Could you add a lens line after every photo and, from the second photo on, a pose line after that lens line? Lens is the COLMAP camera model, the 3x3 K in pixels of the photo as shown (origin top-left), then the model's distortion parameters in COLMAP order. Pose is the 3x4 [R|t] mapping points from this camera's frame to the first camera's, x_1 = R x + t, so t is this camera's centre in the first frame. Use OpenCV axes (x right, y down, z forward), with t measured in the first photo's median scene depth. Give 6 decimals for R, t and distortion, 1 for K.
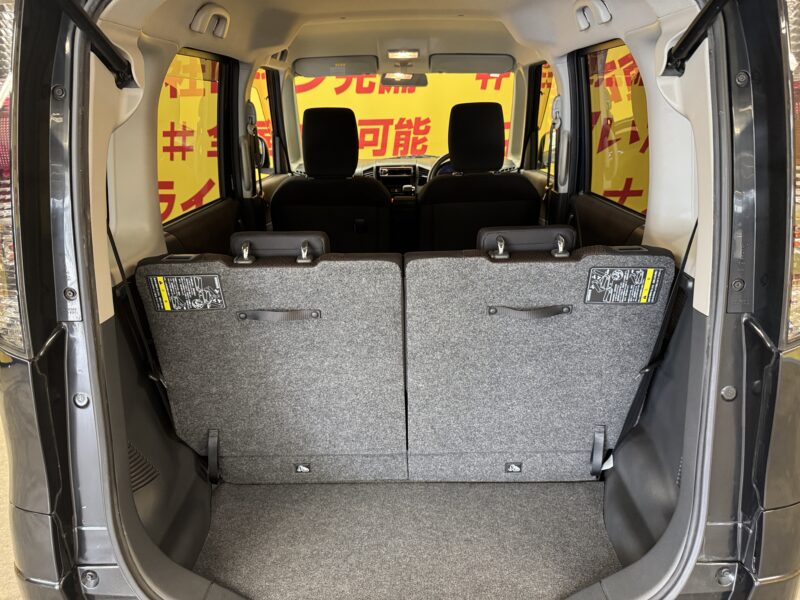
lens RADIAL K [[580.1, 0, 405.4], [0, 580.1, 323.2], [0, 0, 1]] dist [0.006105, -0.013301]
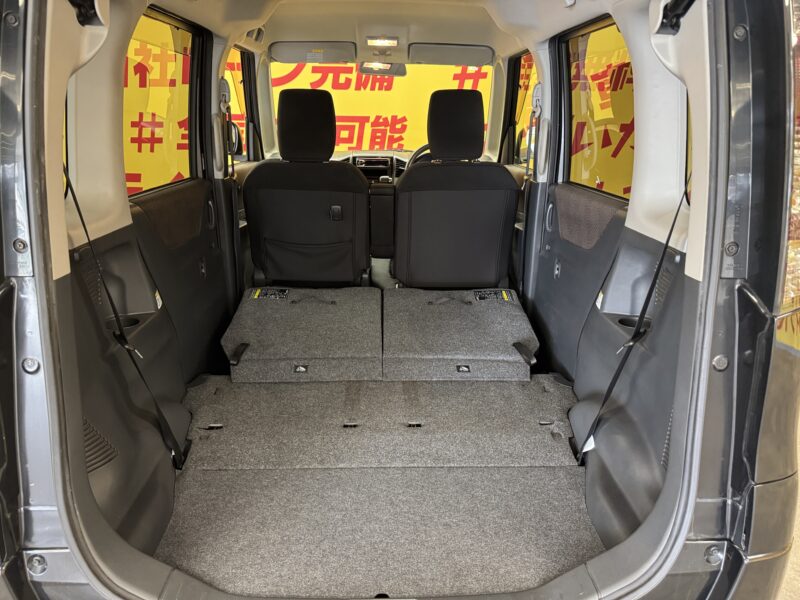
lens RADIAL K [[580.1, 0, 408.1], [0, 580.1, 323.3], [0, 0, 1]] dist [0.006105, -0.013301]
pose [[0.998452, 0.014174, 0.053784, -0.009922], [-0.013456, 0.999816, -0.013700, 0.043475], [-0.053969, 0.012955, 0.998459, 0.034443]]
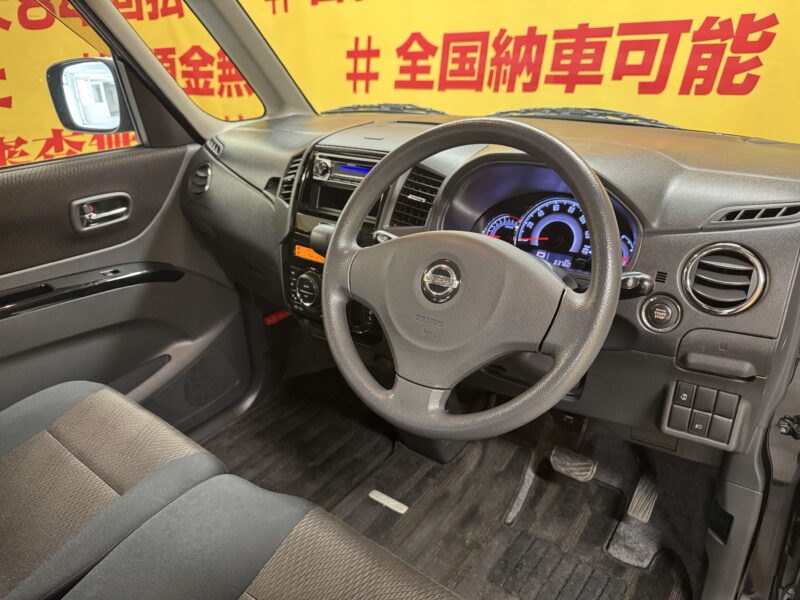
lens RADIAL K [[580.1, 0, 398.4], [0, 580.1, 303.3], [0, 0, 1]] dist [0.006105, -0.013301]
pose [[0.780415, 0.241090, -0.576913, 0.391868], [-0.187575, 0.970449, 0.151806, -0.450269], [0.596463, -0.010257, 0.802575, 1.398622]]
